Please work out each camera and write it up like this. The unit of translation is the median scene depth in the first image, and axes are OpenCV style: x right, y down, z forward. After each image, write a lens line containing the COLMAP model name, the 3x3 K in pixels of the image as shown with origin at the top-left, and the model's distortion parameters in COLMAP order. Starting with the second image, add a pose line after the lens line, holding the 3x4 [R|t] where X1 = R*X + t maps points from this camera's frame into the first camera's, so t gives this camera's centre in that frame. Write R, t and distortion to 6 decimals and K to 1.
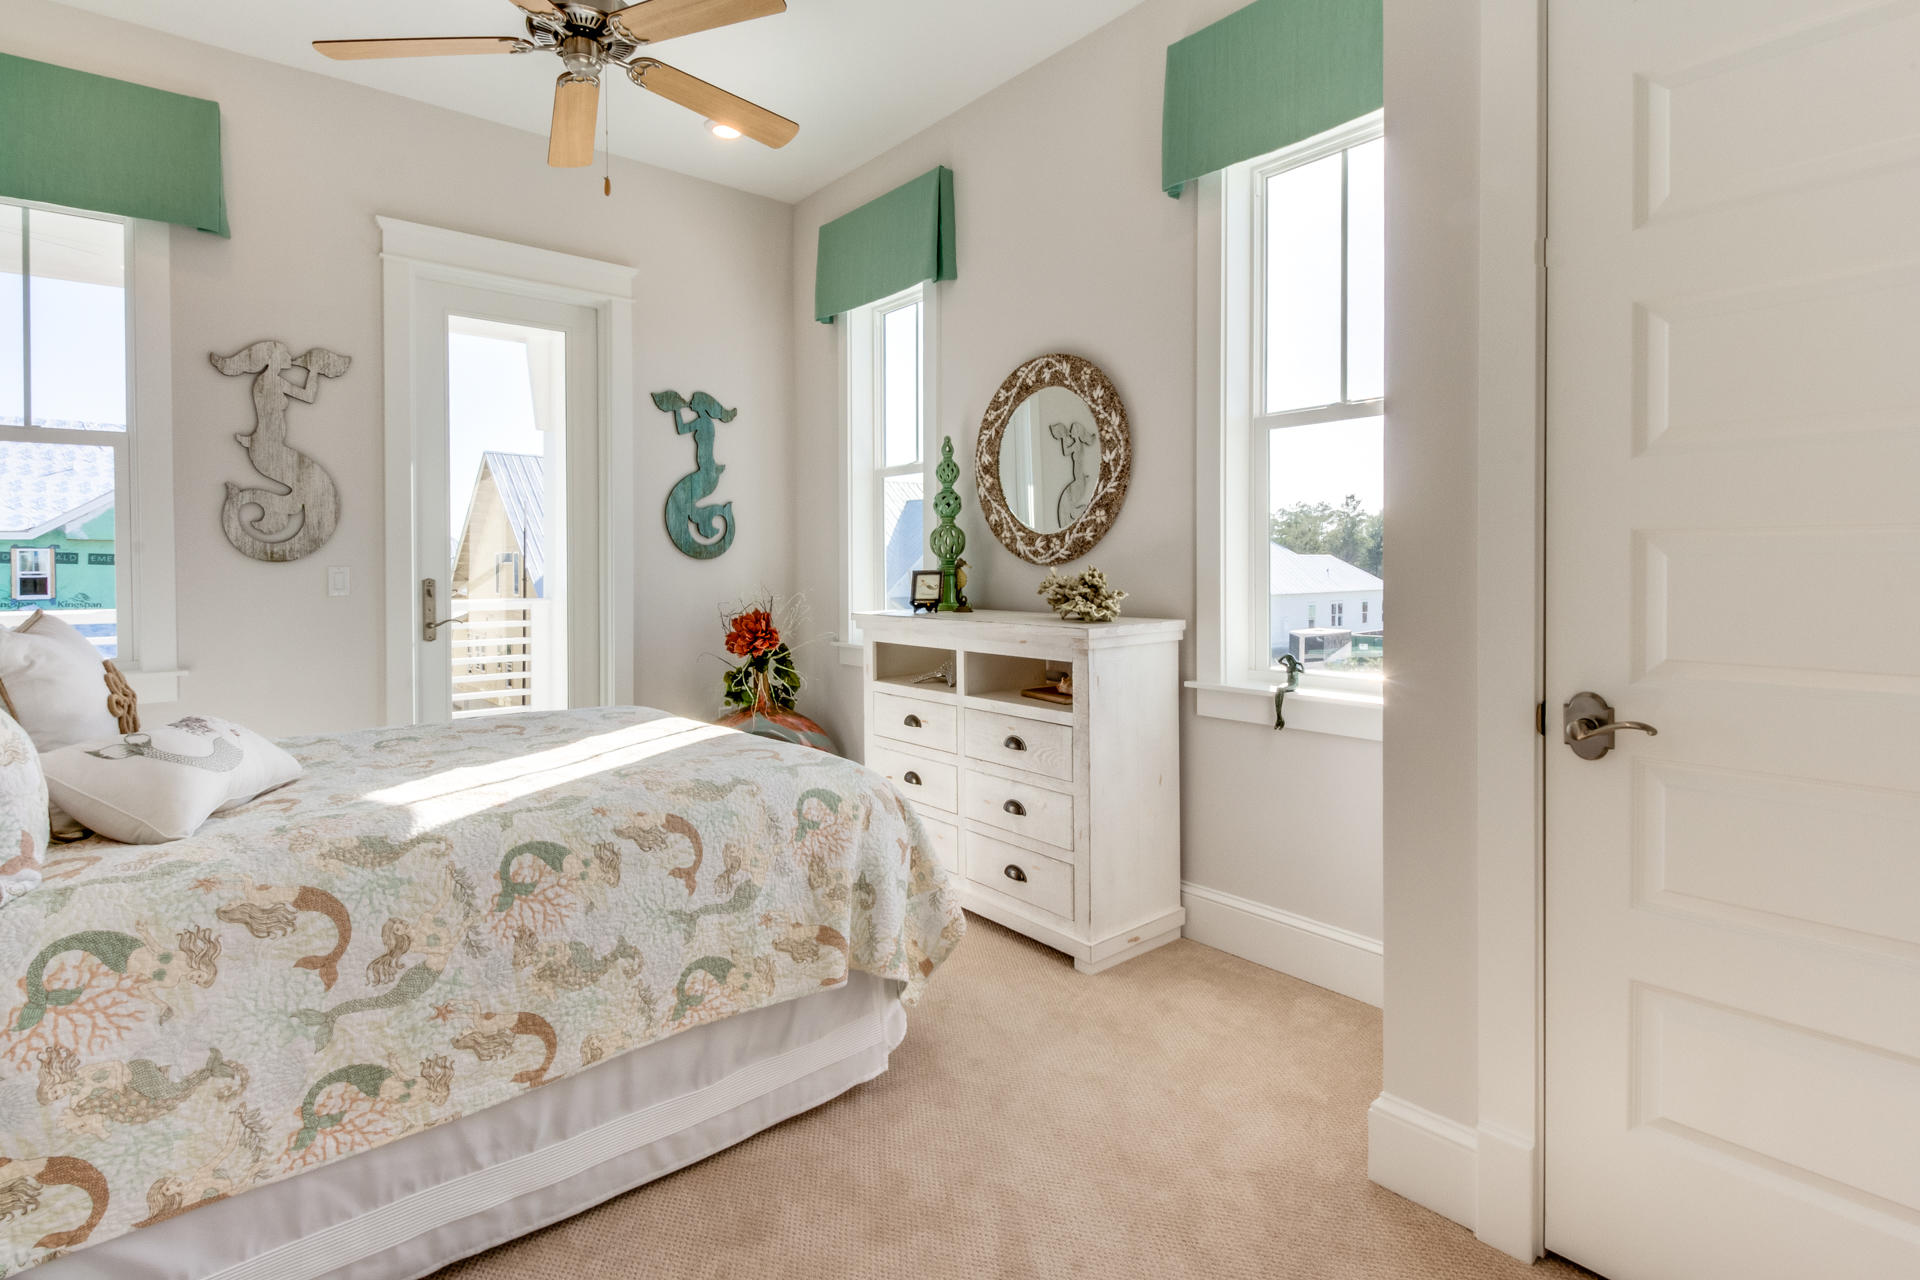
lens RADIAL K [[917.6, 0, 935.6], [0, 917.6, 569.2], [0, 0, 1]] dist [0.001043, 0.000168]
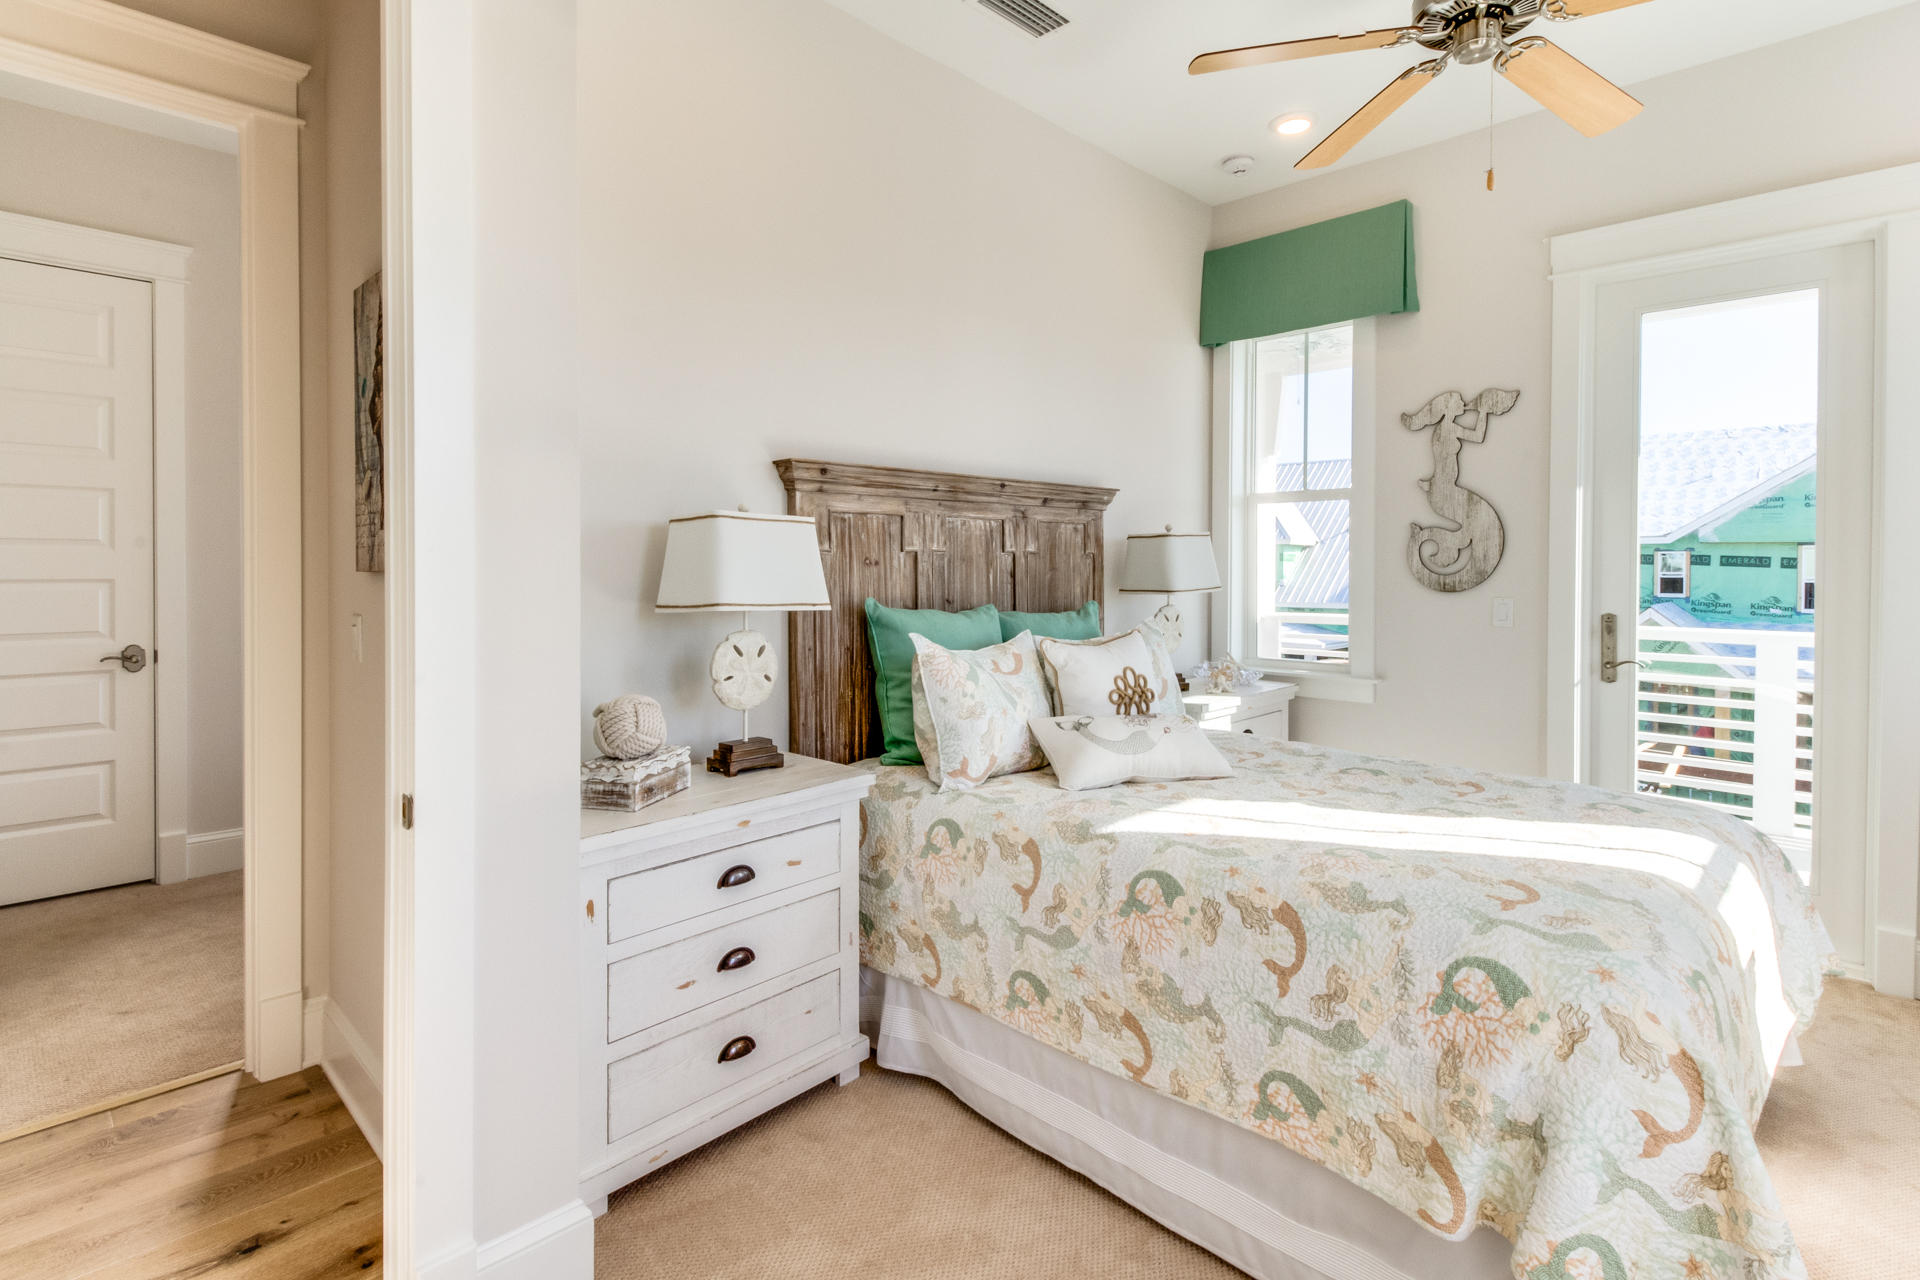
lens RADIAL K [[917.6, 0, 961.7], [0, 917.6, 565.6], [0, 0, 1]] dist [0.001043, 0.000168]
pose [[0.125632, 0.007197, -0.992051, 0.295585], [-0.011942, 0.999912, 0.005742, -0.038337], [0.992005, 0.011126, 0.125707, 0.278157]]
